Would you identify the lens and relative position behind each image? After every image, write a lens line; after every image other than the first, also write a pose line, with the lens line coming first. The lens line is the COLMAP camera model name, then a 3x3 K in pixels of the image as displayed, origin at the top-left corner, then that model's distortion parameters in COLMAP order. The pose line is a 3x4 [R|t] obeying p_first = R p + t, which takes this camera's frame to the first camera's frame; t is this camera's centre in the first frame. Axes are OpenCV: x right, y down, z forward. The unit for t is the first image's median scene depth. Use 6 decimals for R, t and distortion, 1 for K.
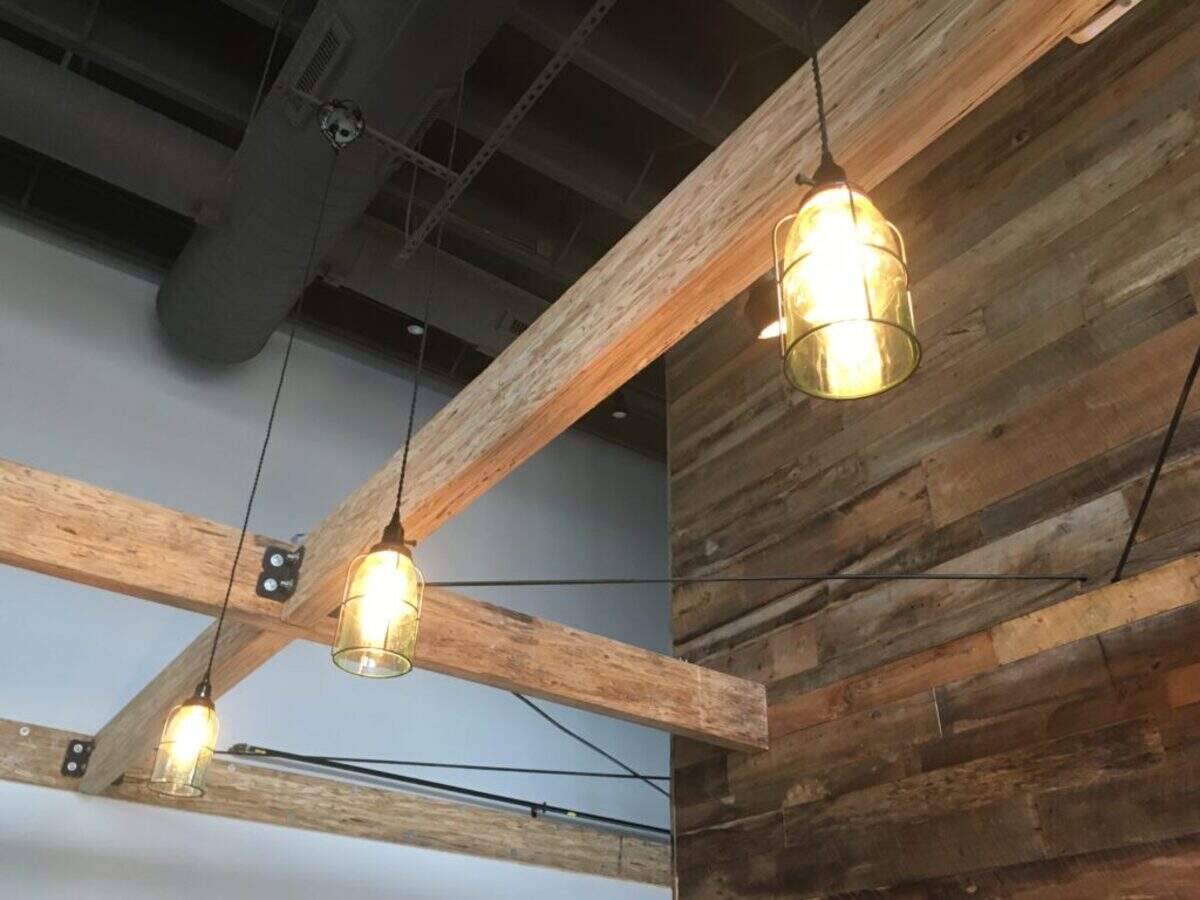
lens RADIAL K [[1023.3, 0, 603.9], [0, 1023.3, 451.6], [0, 0, 1]] dist [0.095706, -0.125602]
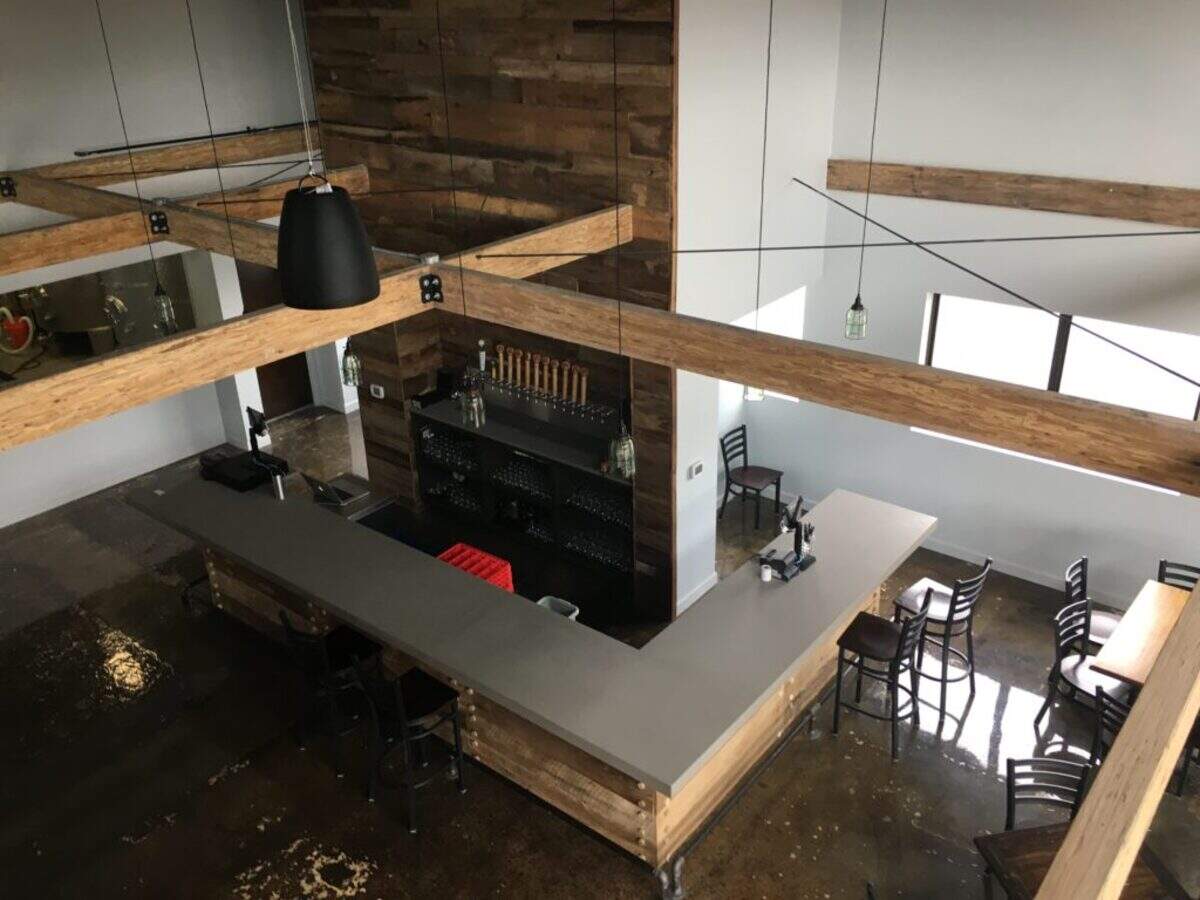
lens RADIAL K [[1023.3, 0, 602.0], [0, 1023.3, 447.9], [0, 0, 1]] dist [0.095706, -0.125602]
pose [[0.964078, -0.158322, 0.213279, 0.080764], [-0.096663, 0.538774, 0.836887, -1.464618], [-0.247407, -0.827440, 0.504116, -0.800304]]
